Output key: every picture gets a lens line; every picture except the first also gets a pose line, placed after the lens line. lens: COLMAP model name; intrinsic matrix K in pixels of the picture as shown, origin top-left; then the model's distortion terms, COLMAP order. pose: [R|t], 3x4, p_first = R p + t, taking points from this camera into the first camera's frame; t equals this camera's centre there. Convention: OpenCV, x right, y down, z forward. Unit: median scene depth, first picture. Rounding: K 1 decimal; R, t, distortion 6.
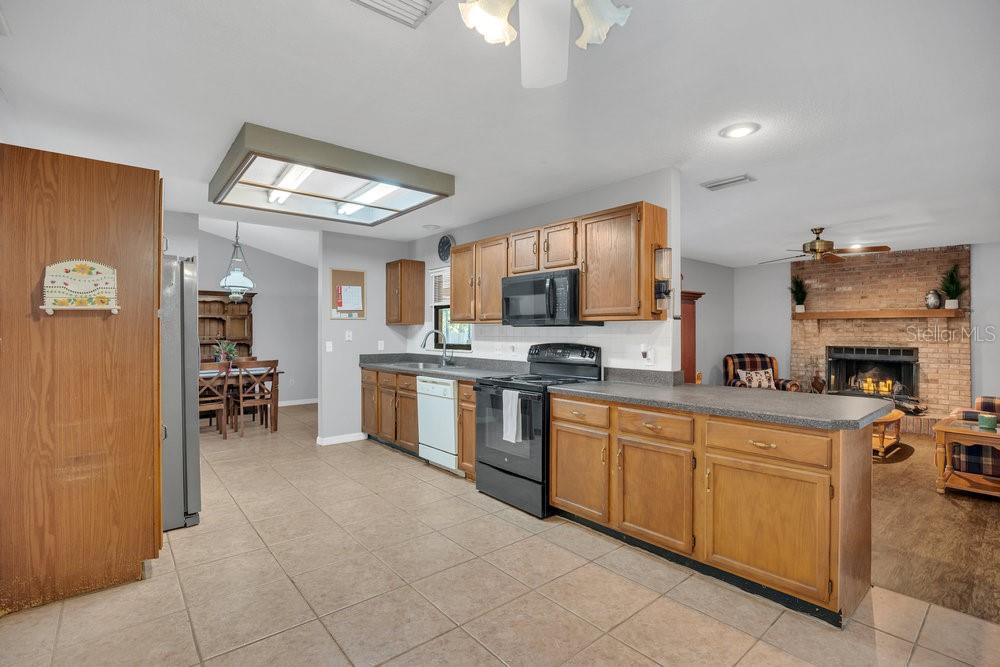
lens RADIAL K [[471.1, 0, 508.0], [0, 471.1, 331.4], [0, 0, 1]] dist [-0.025812, 0.000698]
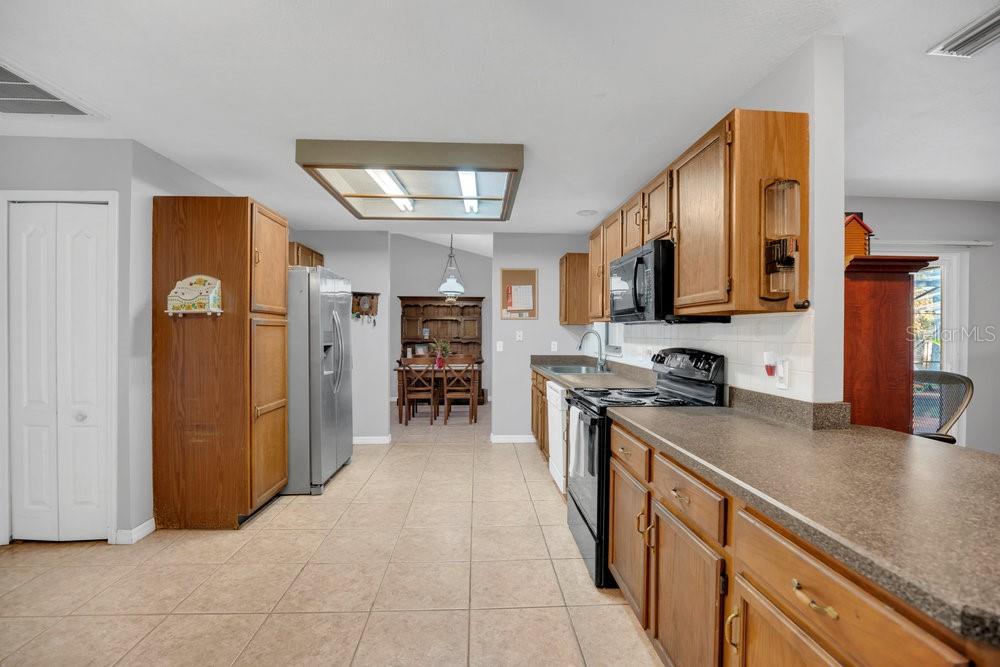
lens RADIAL K [[466.7, 0, 501.5], [0, 466.7, 336.7], [0, 0, 1]] dist [-0.025925, -0.000023]
pose [[0.790707, 0.008879, -0.612131, 0.220506], [-0.003917, 0.999948, 0.009445, 0.001918], [0.612183, -0.005071, 0.790700, 0.192163]]
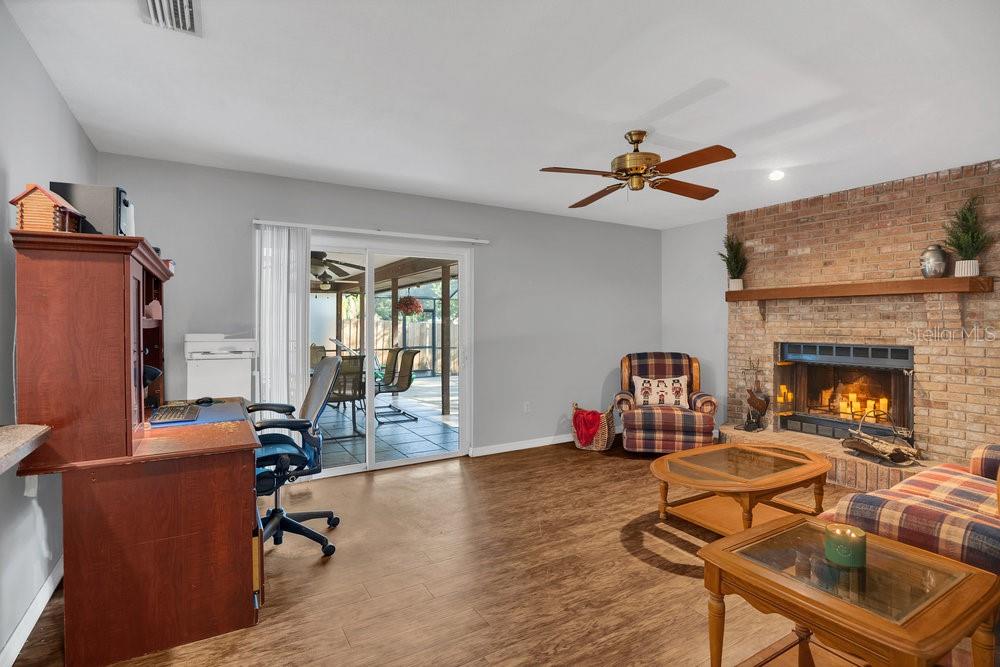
lens RADIAL K [[476.3, 0, 499.4], [0, 476.3, 323.3], [0, 0, 1]] dist [-0.030170, 0.000116]
pose [[0.982917, -0.003316, -0.184020, 0.533360], [0.003555, 0.999993, 0.000968, 0.004386], [0.184016, -0.001606, 0.982922, 0.361990]]
